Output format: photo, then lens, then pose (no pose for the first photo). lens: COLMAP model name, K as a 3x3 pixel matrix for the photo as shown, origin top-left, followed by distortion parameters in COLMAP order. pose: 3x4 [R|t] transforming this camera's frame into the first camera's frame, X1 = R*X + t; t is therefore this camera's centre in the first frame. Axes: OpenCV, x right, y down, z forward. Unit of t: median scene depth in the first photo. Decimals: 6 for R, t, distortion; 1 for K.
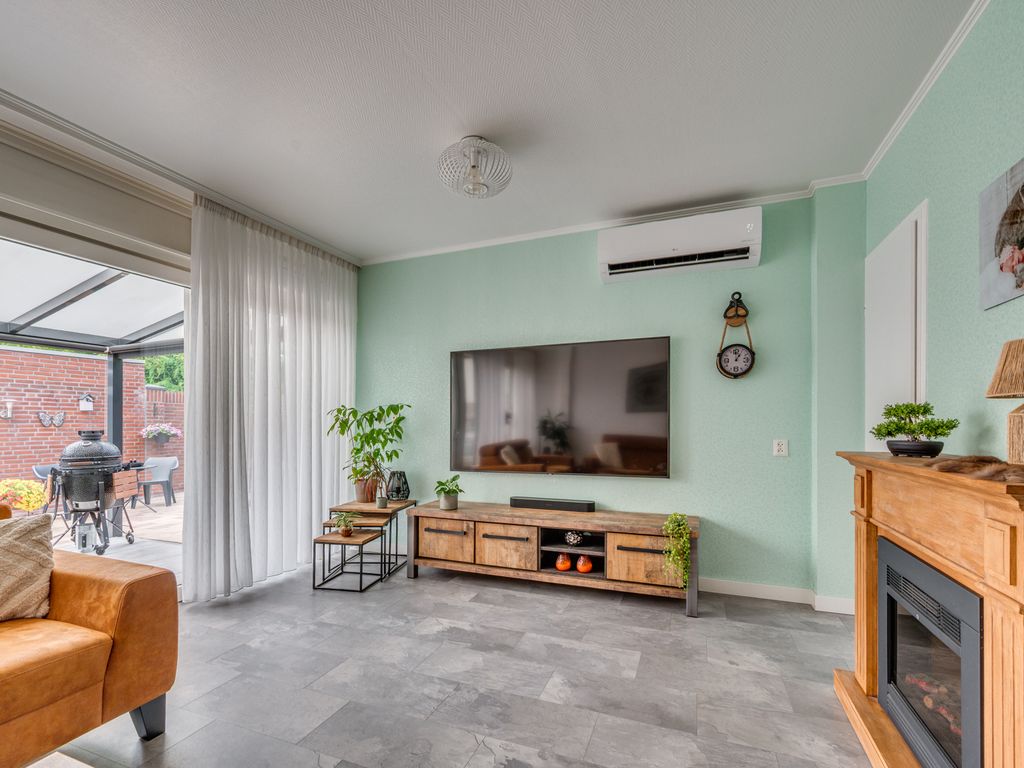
lens RADIAL K [[471.3, 0, 517.9], [0, 471.3, 412.8], [0, 0, 1]] dist [-0.000158, -0.000012]
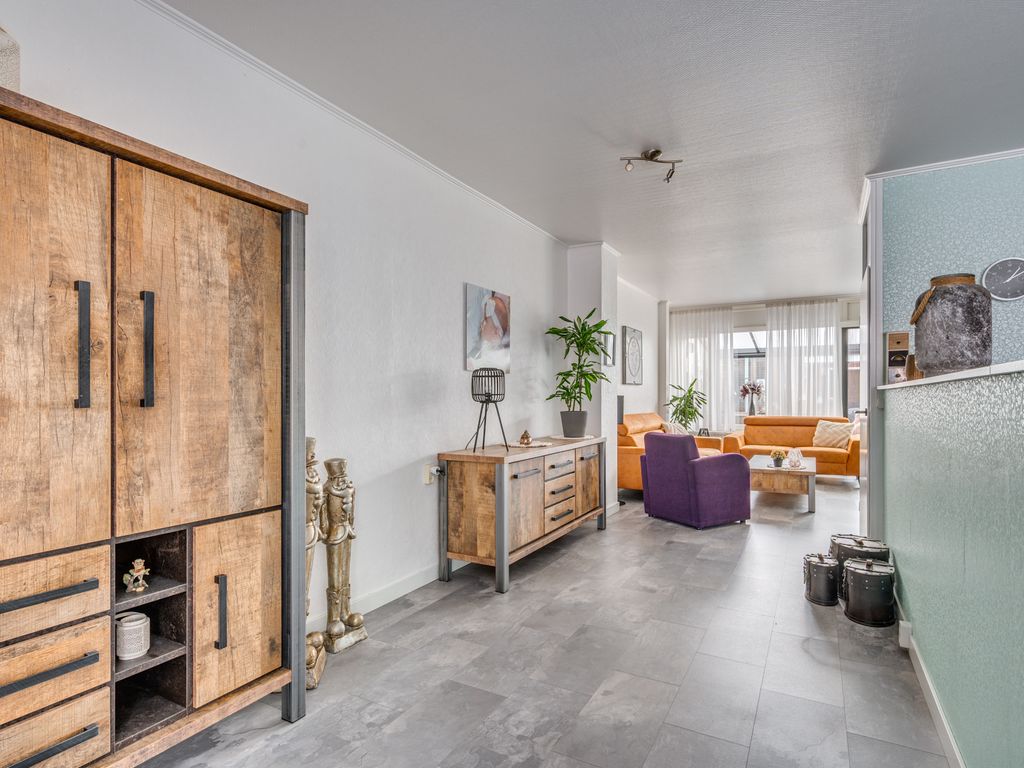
lens RADIAL K [[544.0, 0, 513.6], [0, 544.0, 399.1], [0, 0, 1]] dist [-0.001305, -0.000407]
pose [[-0.138030, 0.016526, -0.990290, 1.814159], [0.027831, 0.999531, 0.012801, -0.043920], [0.990037, -0.025794, -0.138426, -0.500557]]
